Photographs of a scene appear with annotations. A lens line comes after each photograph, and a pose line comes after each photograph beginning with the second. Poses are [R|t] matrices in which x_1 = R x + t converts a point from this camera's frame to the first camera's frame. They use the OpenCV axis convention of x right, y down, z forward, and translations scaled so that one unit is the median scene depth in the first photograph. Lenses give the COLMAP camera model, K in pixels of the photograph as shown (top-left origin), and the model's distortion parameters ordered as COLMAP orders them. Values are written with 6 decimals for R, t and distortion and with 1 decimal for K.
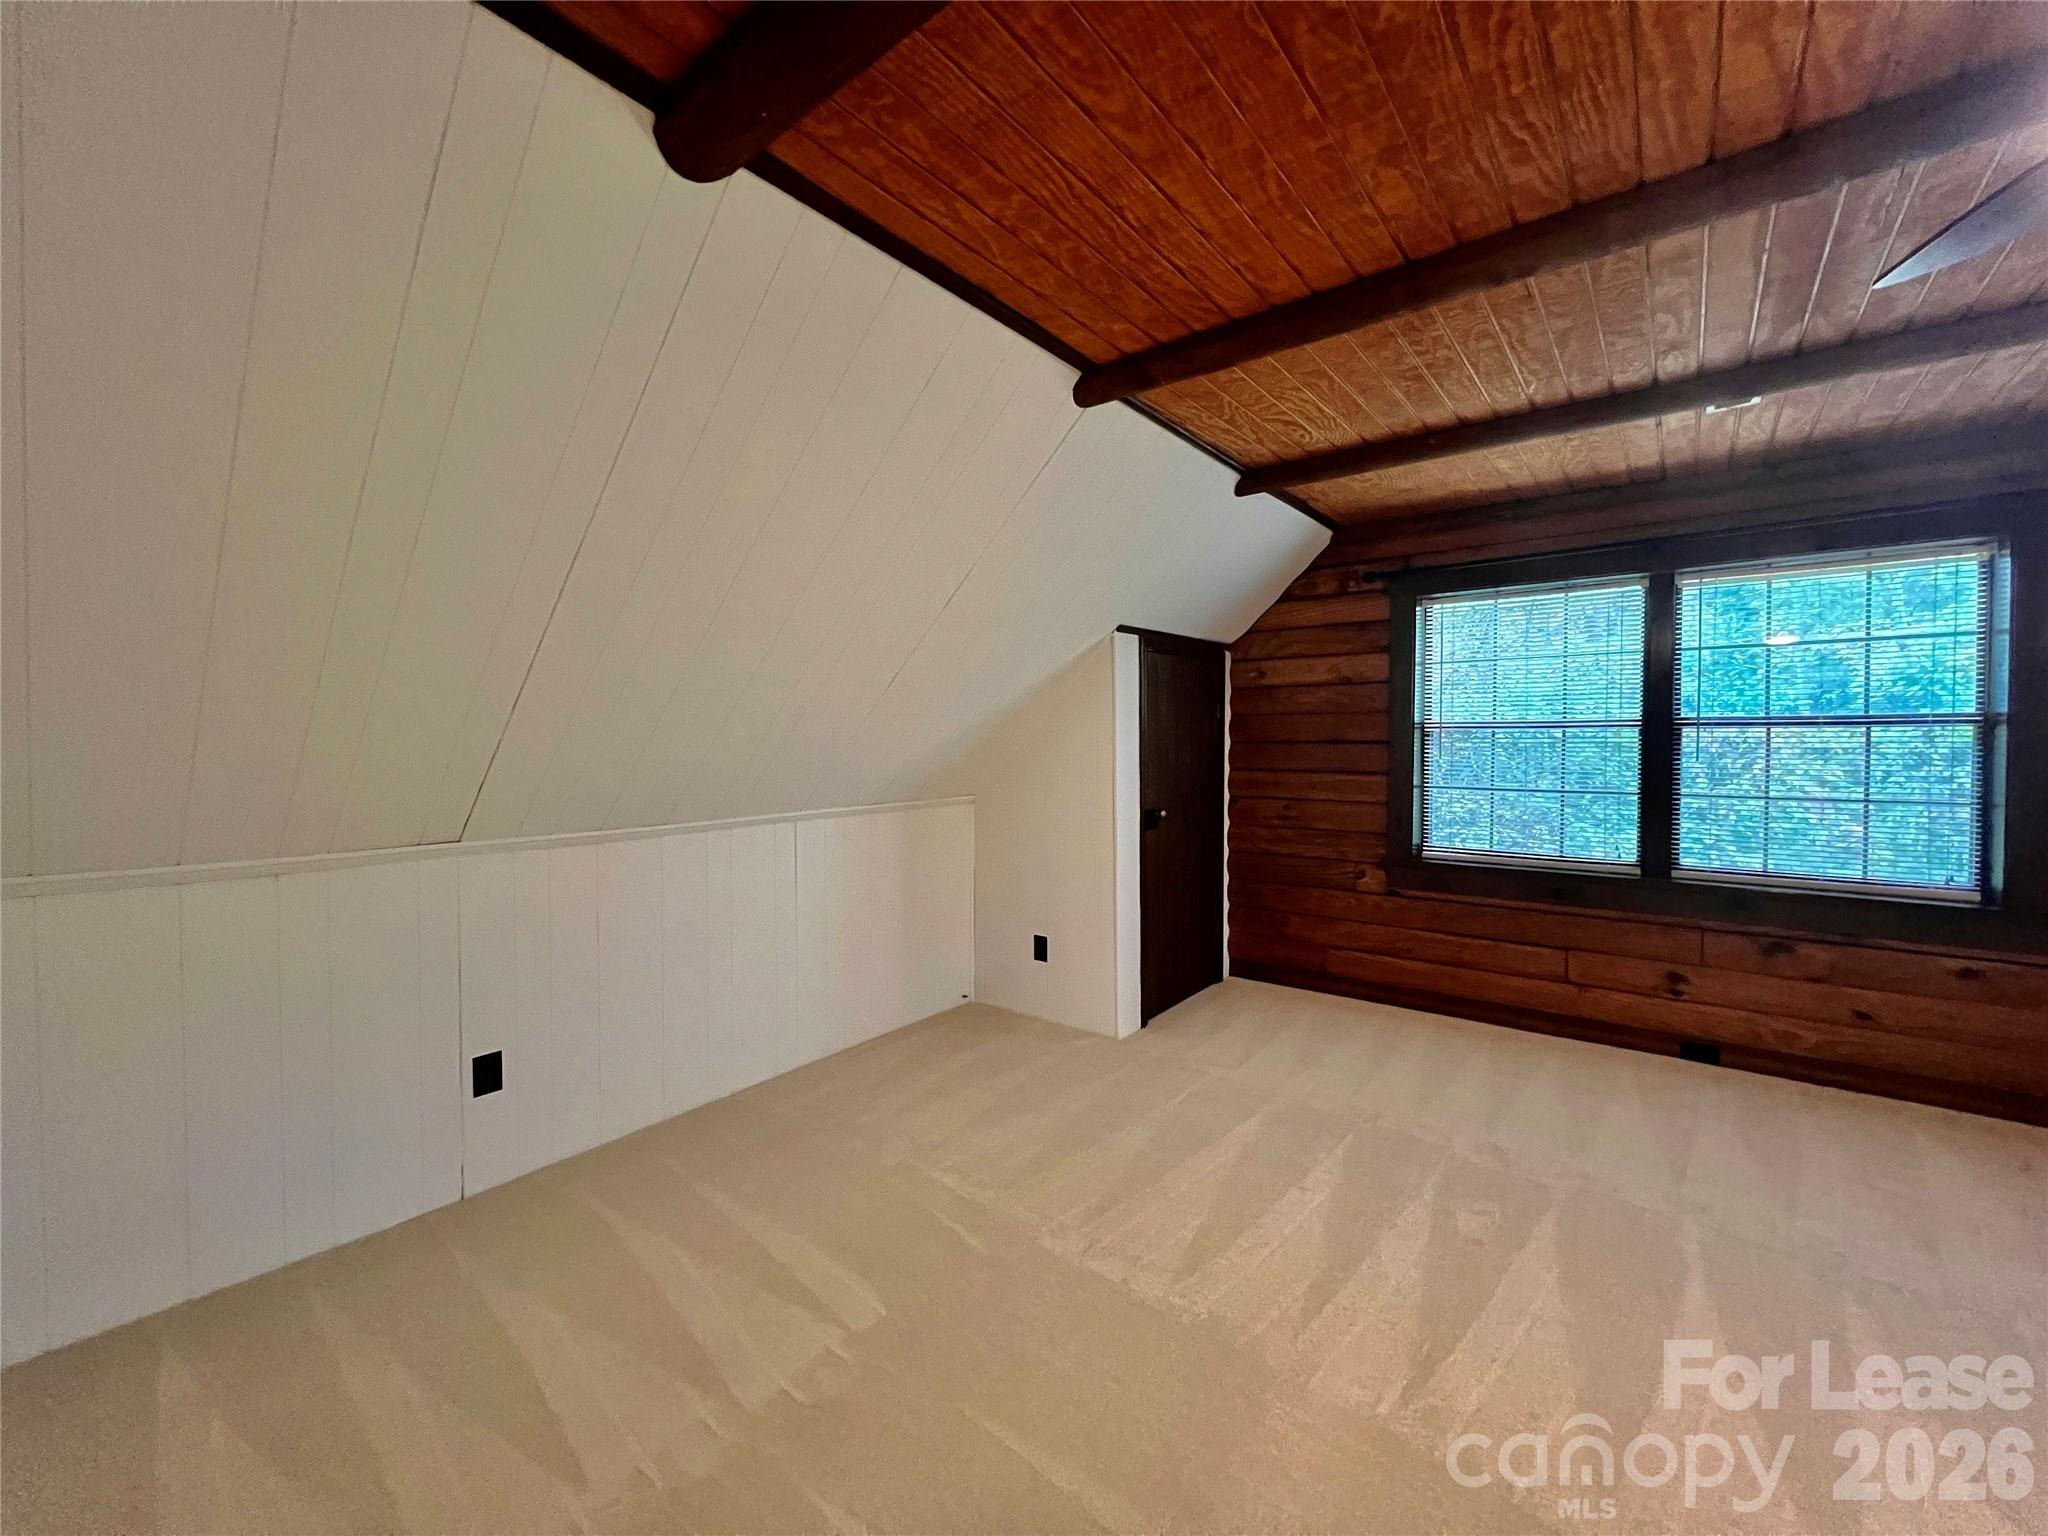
lens RADIAL K [[819.6, 0, 1020.7], [0, 819.6, 761.4], [0, 0, 1]] dist [-0.001507, 0.000174]
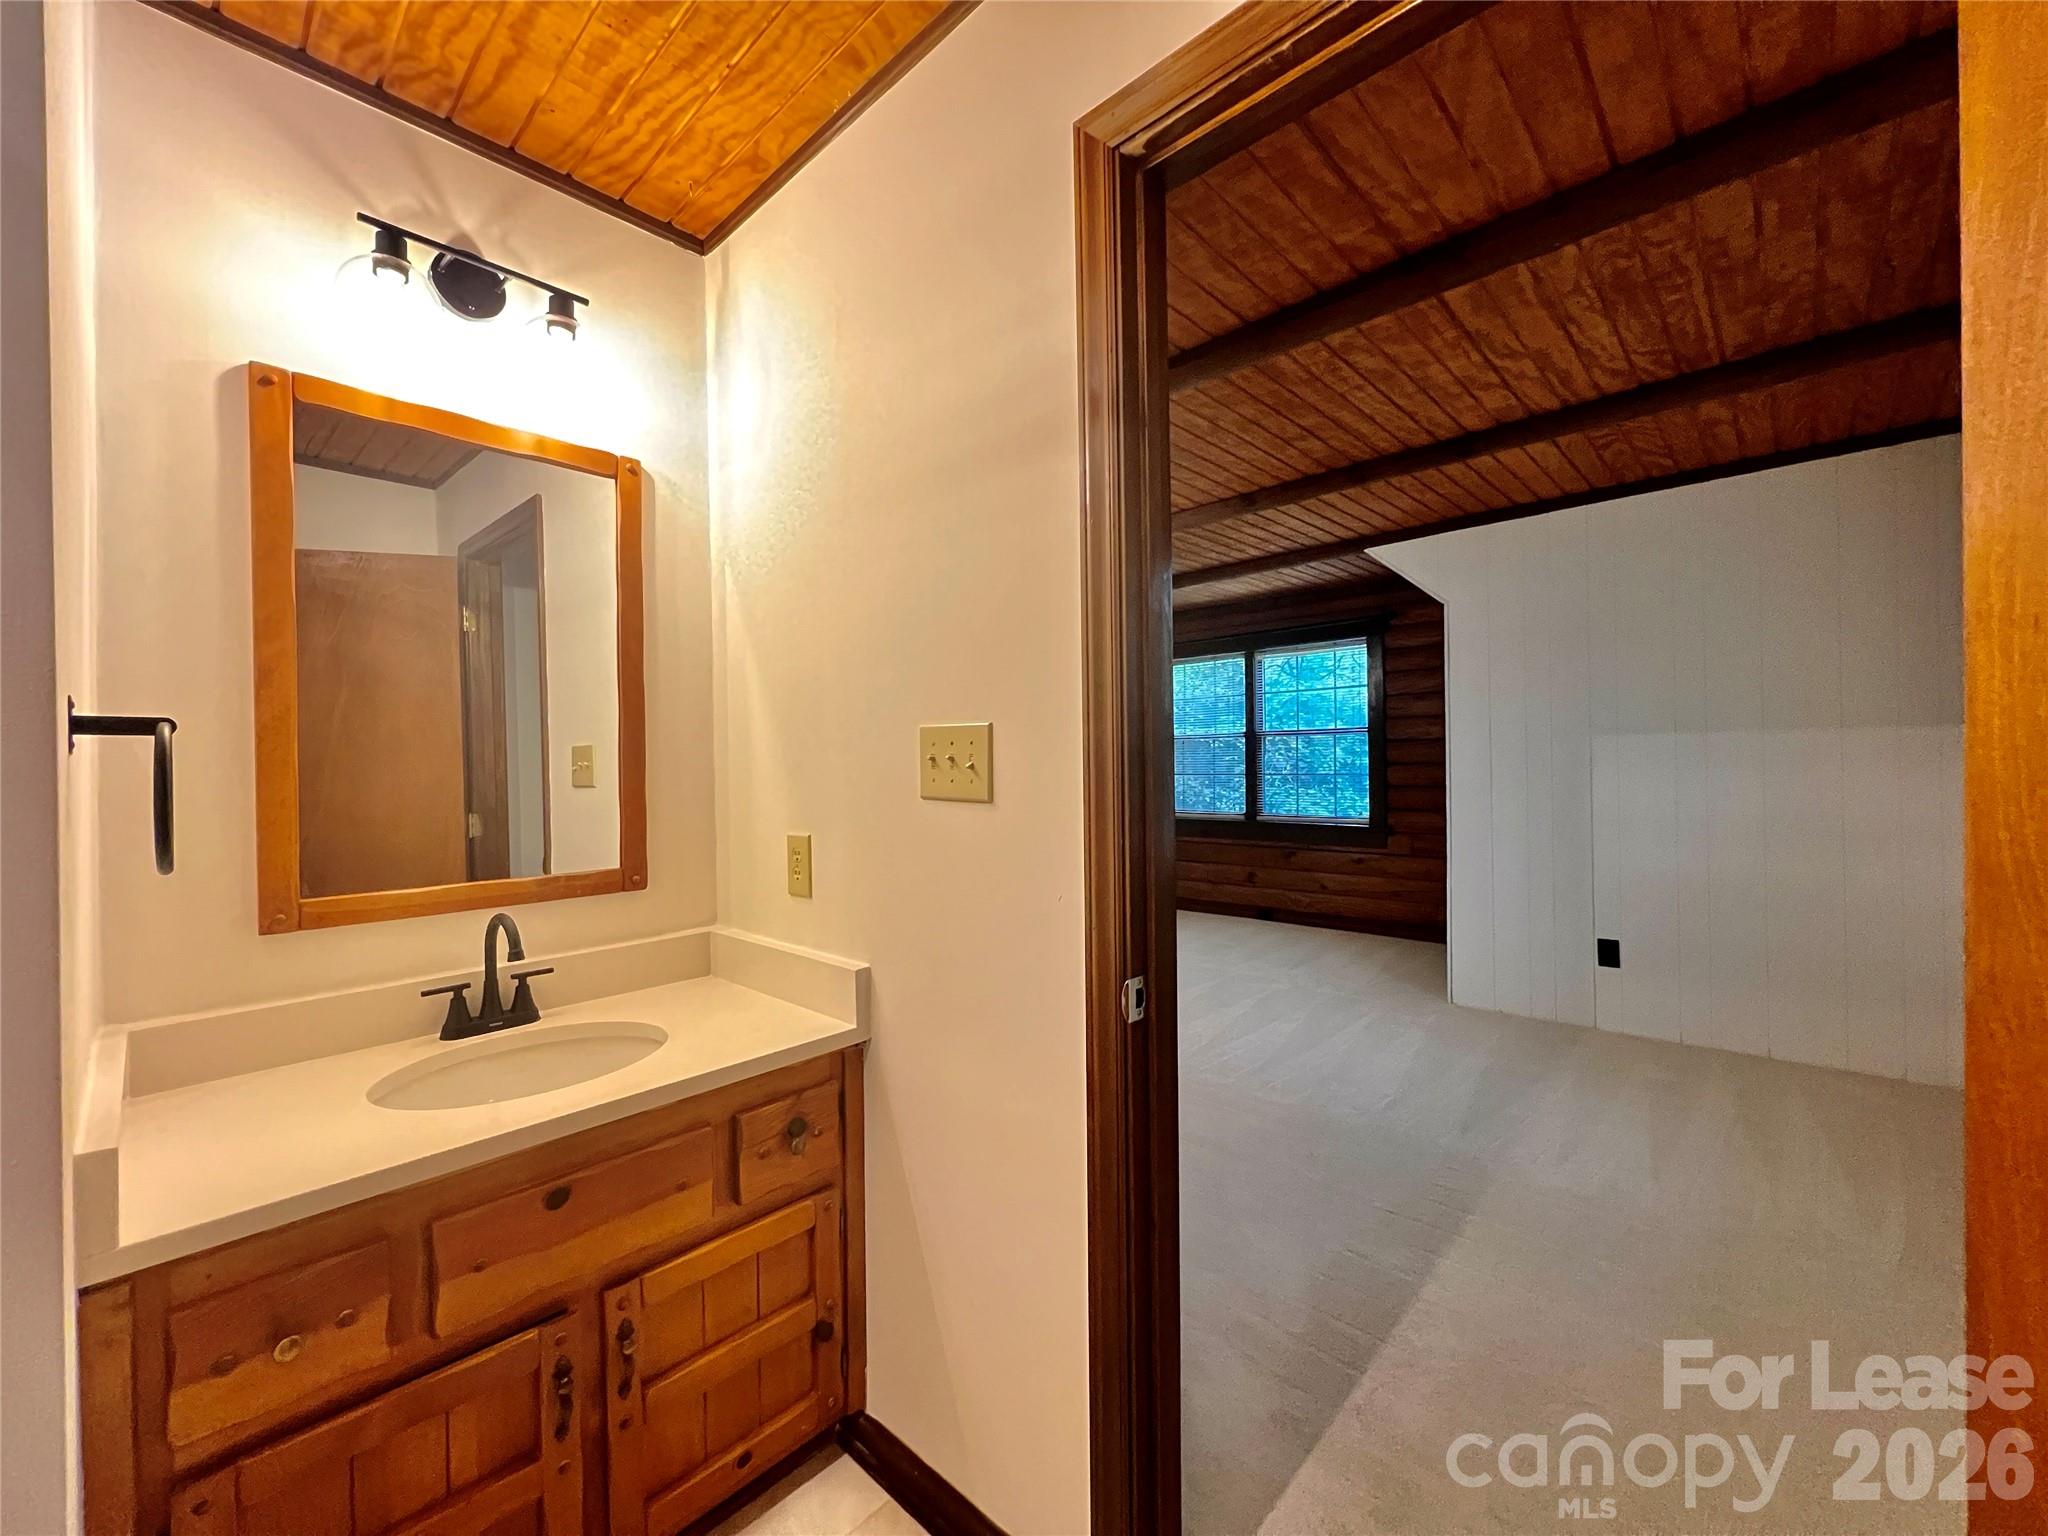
lens RADIAL K [[819.6, 0, 1020.7], [0, 819.6, 761.4], [0, 0, 1]] dist [-0.001507, 0.000174]
pose [[0.997267, -0.005926, -0.073641, 0.402234], [0.003782, 0.999566, -0.029223, 0.062222], [0.073782, 0.028865, 0.996857, -0.808442]]
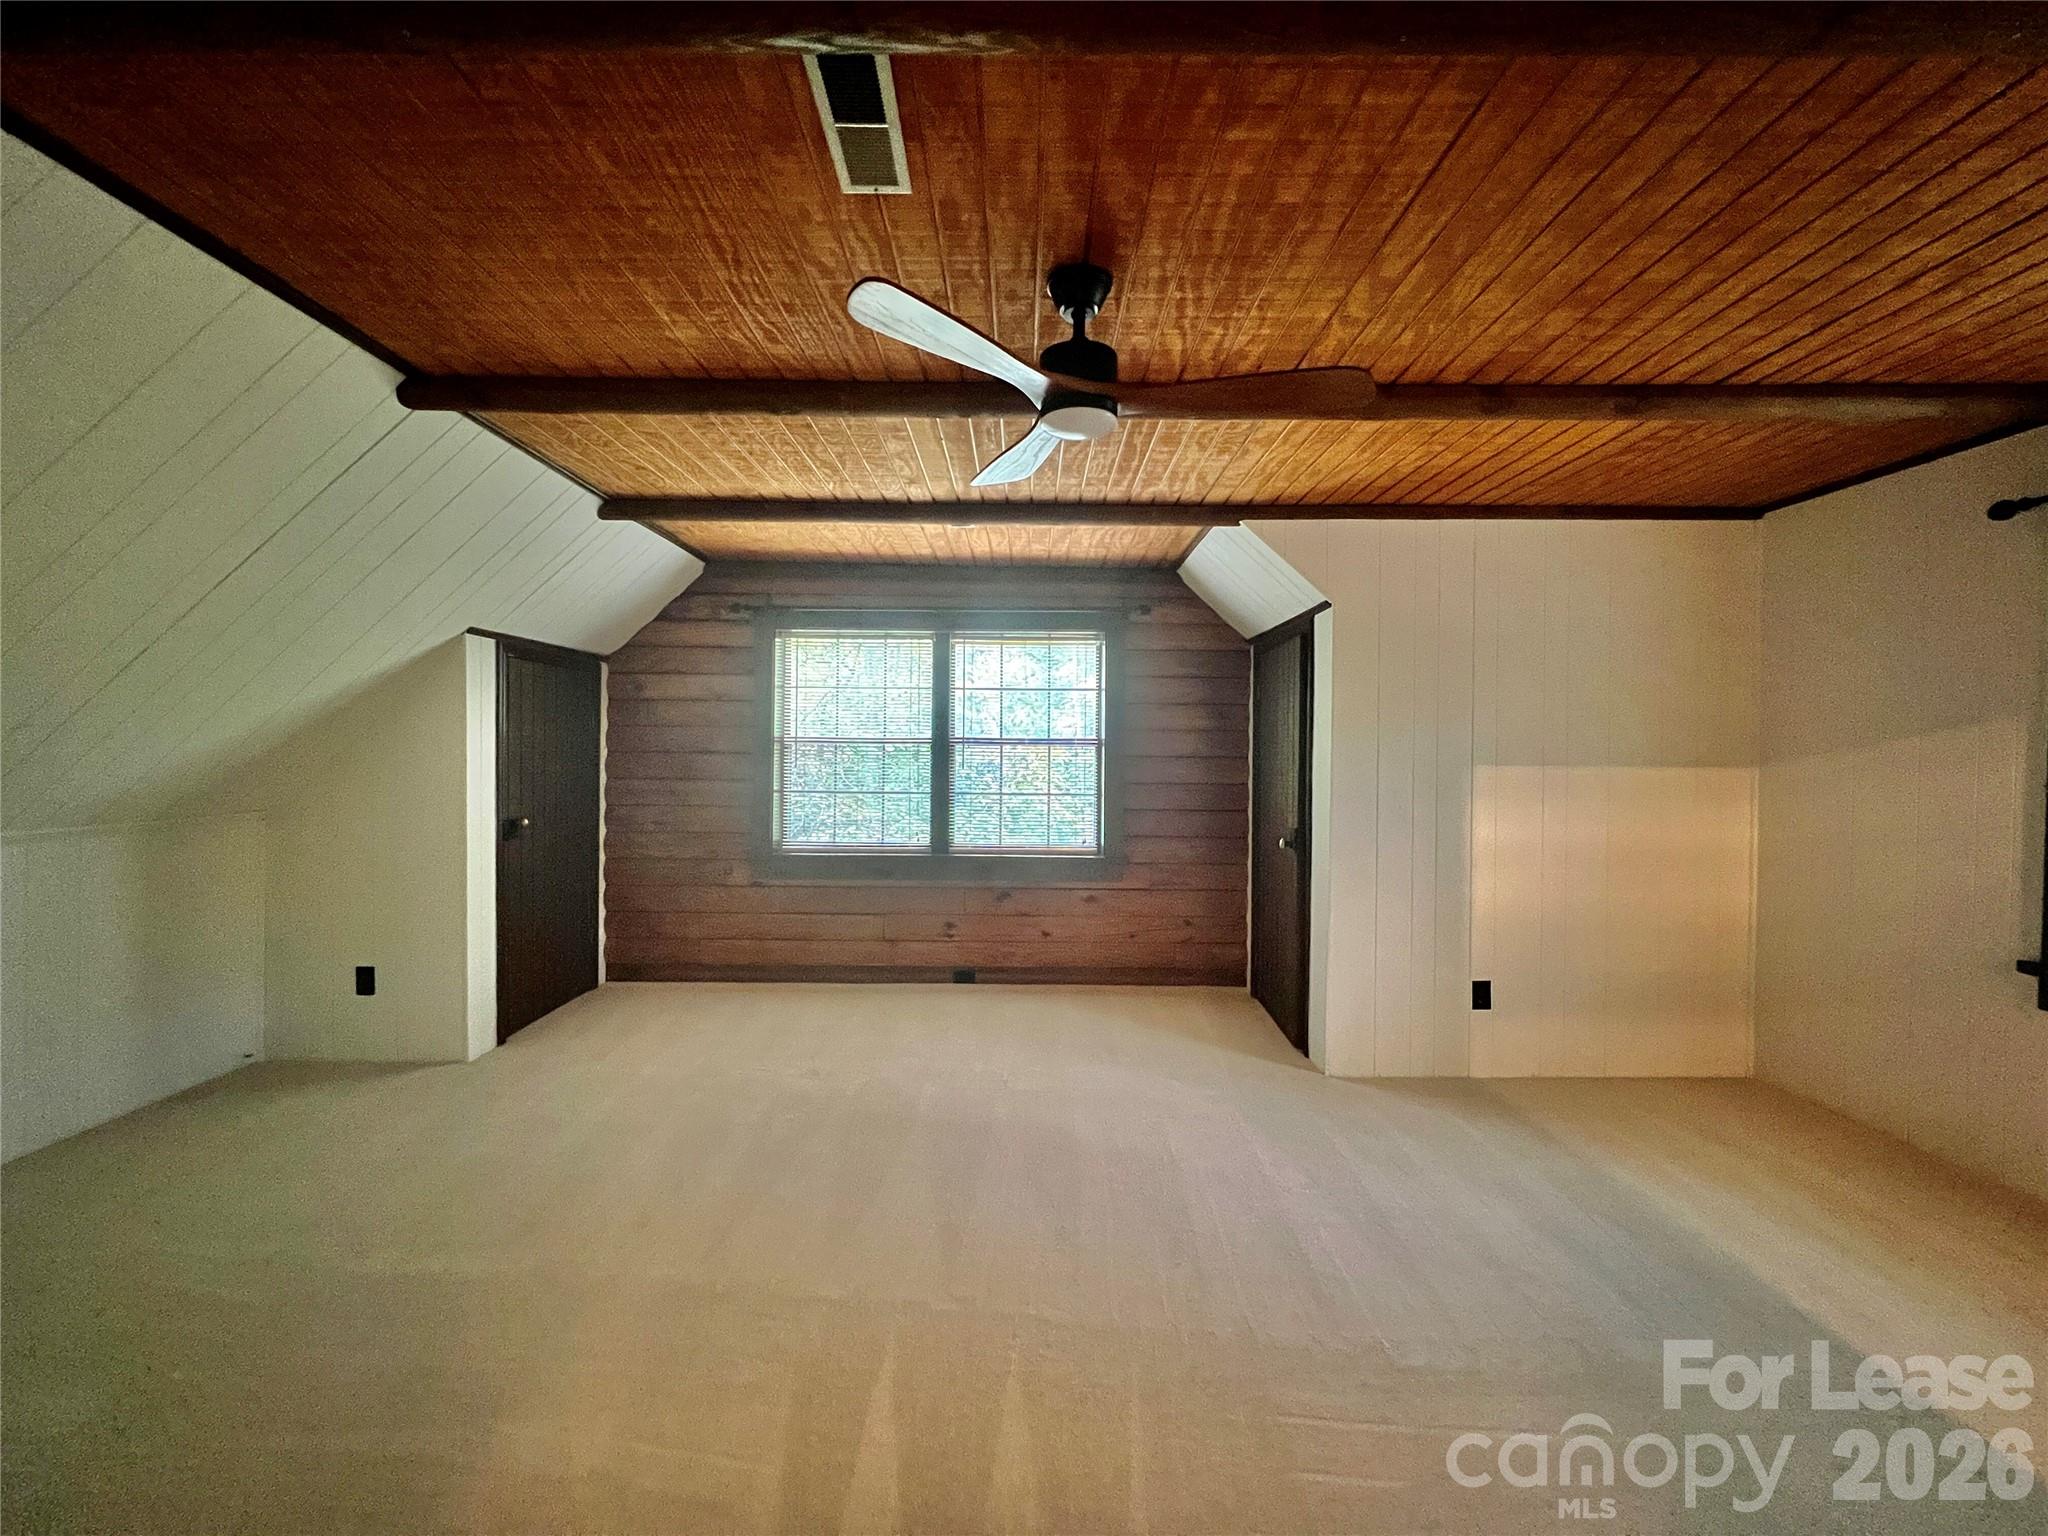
lens RADIAL K [[819.6, 0, 1020.7], [0, 819.6, 761.4], [0, 0, 1]] dist [-0.001507, 0.000174]
pose [[0.778356, 0.007301, 0.627780, 0.020188], [0.004679, 0.999837, -0.017429, 0.011384], [-0.627805, 0.016503, 0.778196, -0.148818]]
